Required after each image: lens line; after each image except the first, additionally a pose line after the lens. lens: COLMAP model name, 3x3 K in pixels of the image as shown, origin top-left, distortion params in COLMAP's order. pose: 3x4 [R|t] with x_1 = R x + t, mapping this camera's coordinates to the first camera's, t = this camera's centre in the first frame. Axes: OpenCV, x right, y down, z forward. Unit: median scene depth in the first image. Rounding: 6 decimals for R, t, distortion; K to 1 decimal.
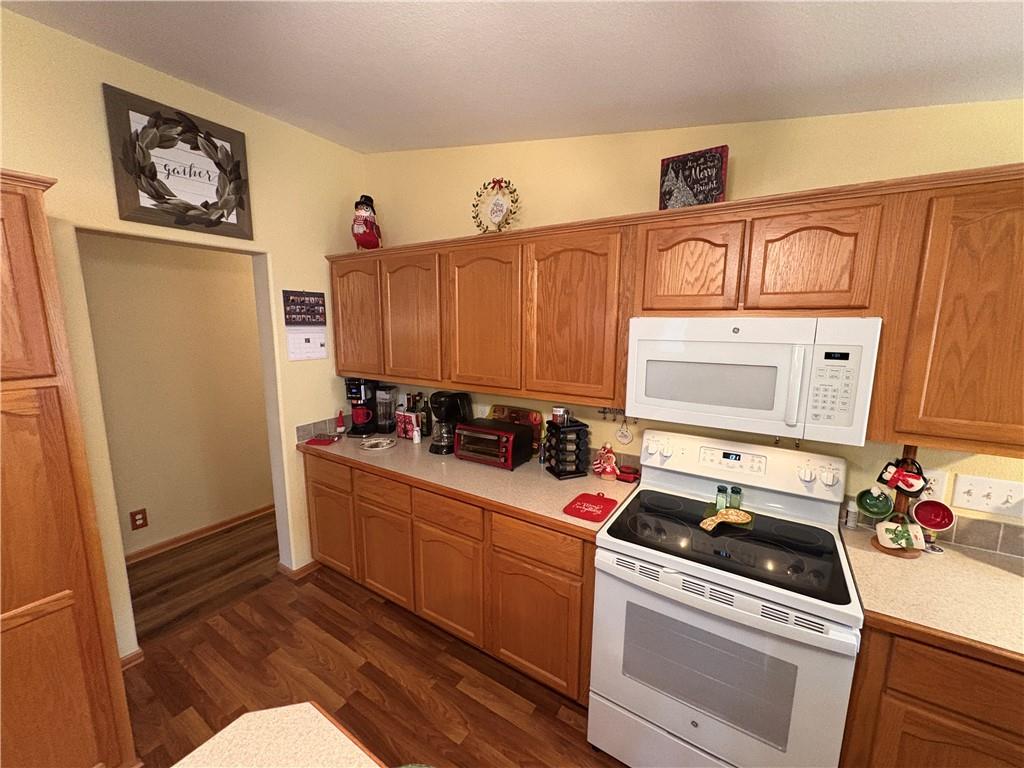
lens RADIAL K [[408.1, 0, 513.5], [0, 408.1, 385.3], [0, 0, 1]] dist [-0.001290, 0.000550]
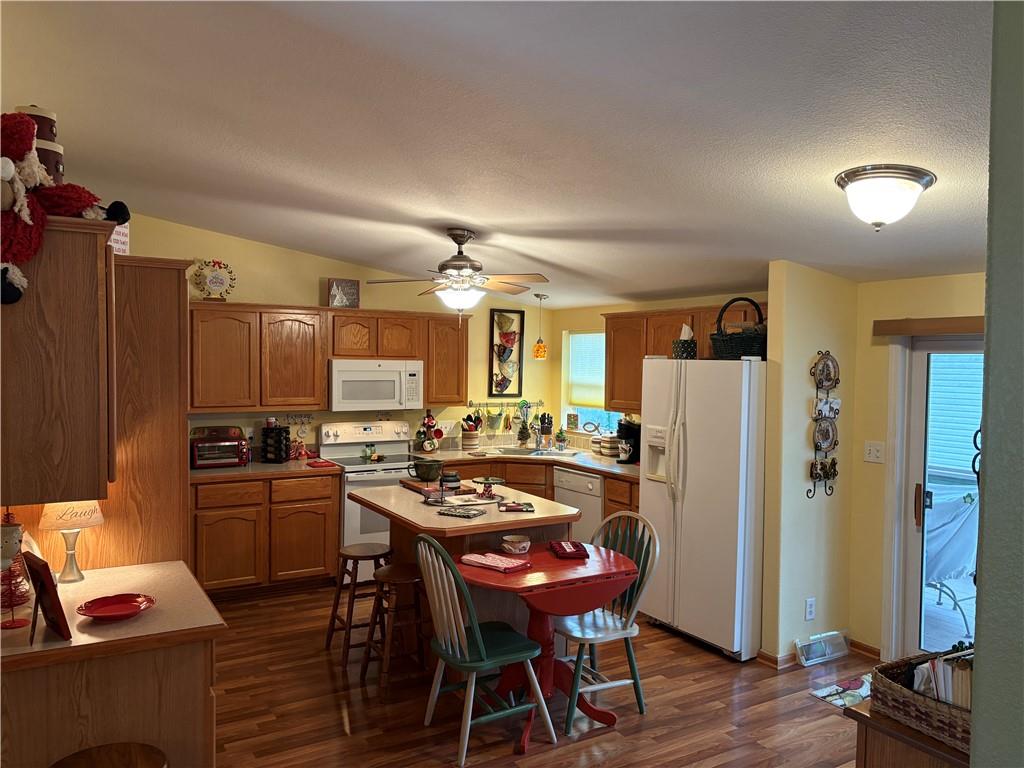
lens RADIAL K [[766.8, 0, 518.8], [0, 766.8, 390.9], [0, 0, 1]] dist [0.019953, -0.026927]
pose [[0.436259, -0.042964, 0.898795, -2.032904], [0.127033, 0.991796, -0.014251, 0.113863], [-0.890809, 0.120394, 0.438138, -1.065561]]
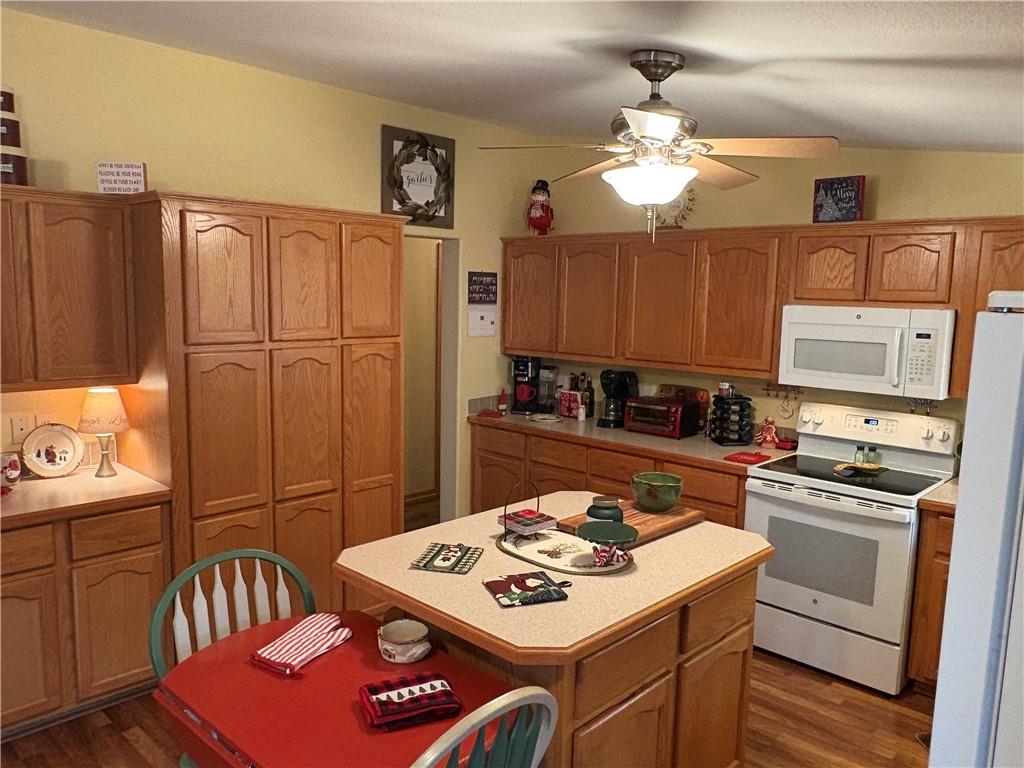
lens RADIAL K [[766.8, 0, 514.4], [0, 766.8, 386.0], [0, 0, 1]] dist [0.019953, -0.026927]
pose [[0.982827, 0.037412, -0.180696, -0.074319], [-0.043142, 0.998680, -0.027881, 0.147086], [0.179415, 0.035197, 0.983144, -1.165325]]
